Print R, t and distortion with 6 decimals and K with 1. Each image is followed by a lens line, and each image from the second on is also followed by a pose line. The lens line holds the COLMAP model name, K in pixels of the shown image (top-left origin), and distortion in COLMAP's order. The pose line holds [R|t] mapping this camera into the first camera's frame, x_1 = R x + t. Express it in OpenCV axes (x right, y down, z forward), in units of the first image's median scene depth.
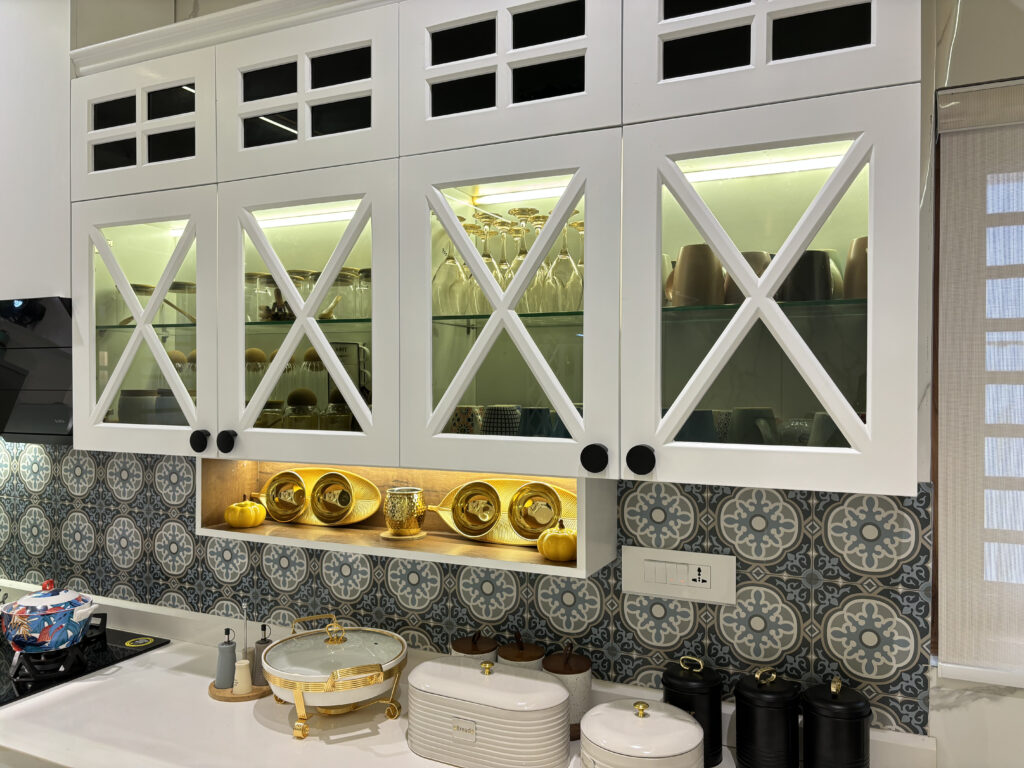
lens RADIAL K [[862.8, 0, 438.6], [0, 862.8, 401.9], [0, 0, 1]] dist [-0.000261, -0.004476]
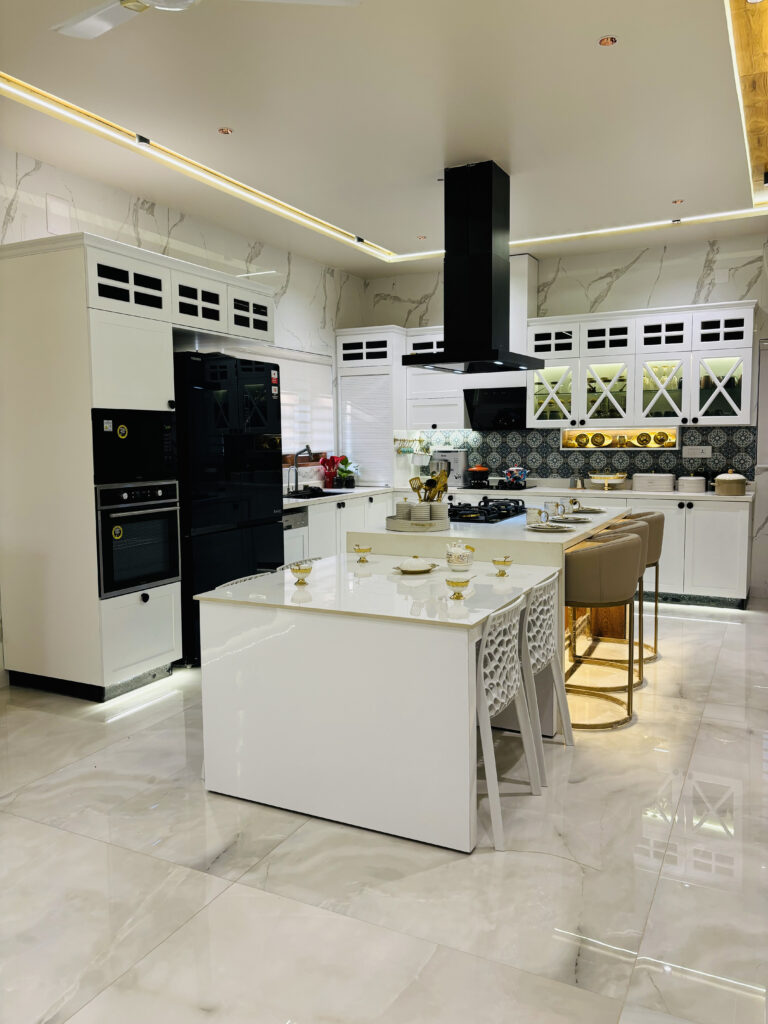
lens RADIAL K [[764.0, 0, 381.2], [0, 764.0, 506.8], [0, 0, 1]] dist [0.037027, -0.011464]
pose [[0.999885, -0.006592, -0.013678, -1.137661], [0.007462, 0.997887, 0.064550, 0.199606], [0.013224, -0.064645, 0.997821, -2.608208]]
